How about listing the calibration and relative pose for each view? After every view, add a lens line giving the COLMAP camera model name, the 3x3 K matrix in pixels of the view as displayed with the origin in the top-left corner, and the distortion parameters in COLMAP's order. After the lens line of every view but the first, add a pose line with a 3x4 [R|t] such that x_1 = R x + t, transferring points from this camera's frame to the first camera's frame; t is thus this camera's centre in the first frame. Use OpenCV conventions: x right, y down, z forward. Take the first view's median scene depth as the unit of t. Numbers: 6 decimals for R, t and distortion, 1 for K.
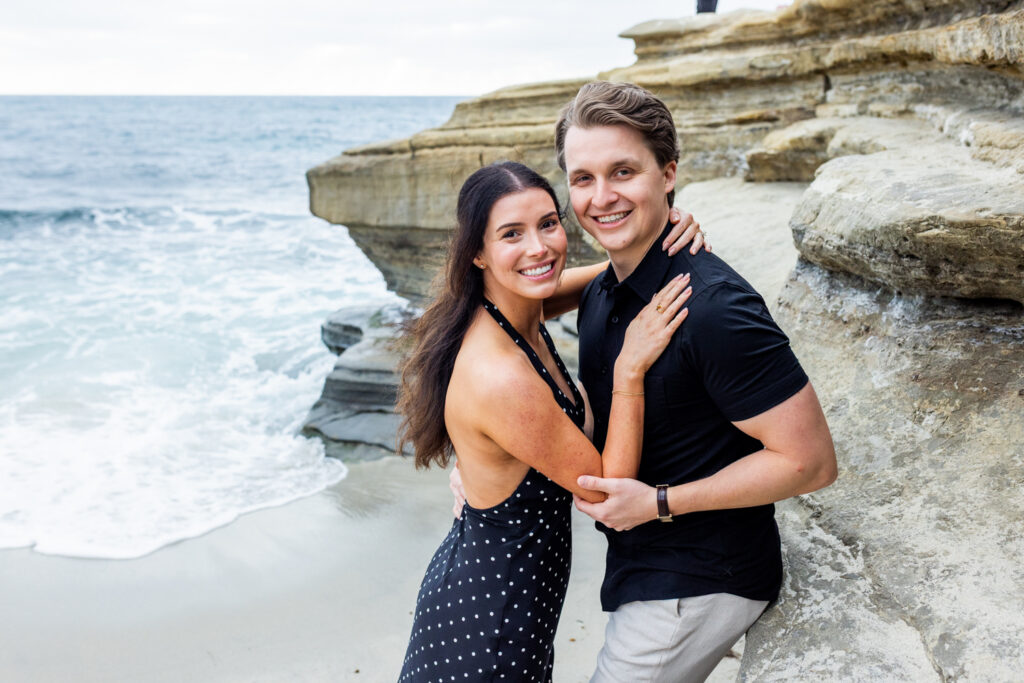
lens RADIAL K [[1002.5, 0, 508.5], [0, 1002.5, 342.8], [0, 0, 1]] dist [-0.003698, 0.000000]
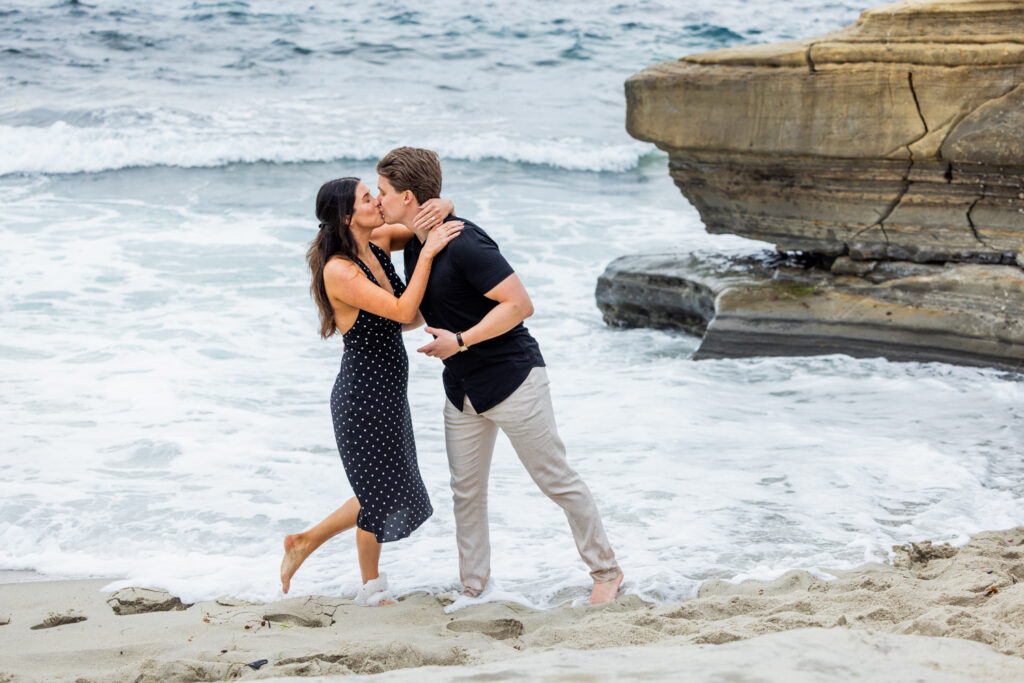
lens RADIAL K [[1993.0, 0, 510.7], [0, 1993.0, 337.0], [0, 0, 1]] dist [-0.015181, 0.000000]
pose [[0.994184, 0.019612, 0.105897, -0.545636], [-0.016591, 0.999432, -0.029331, 0.097604], [-0.106412, 0.027403, 0.993944, -0.674775]]
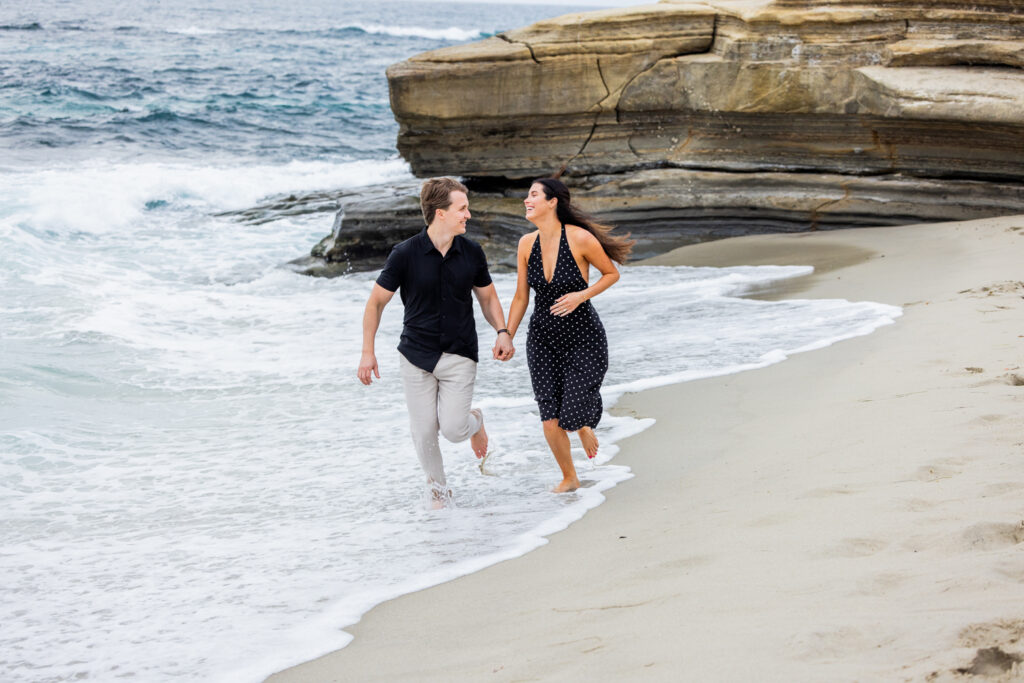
lens RADIAL K [[1993.0, 0, 511.5], [0, 1993.0, 344.4], [0, 0, 1]] dist [-0.015181, 0.000000]
pose [[0.562233, -0.118957, 0.818378, -2.458577], [0.167672, 0.985444, 0.028049, 0.113439], [-0.809802, 0.121449, 0.573995, -0.489752]]
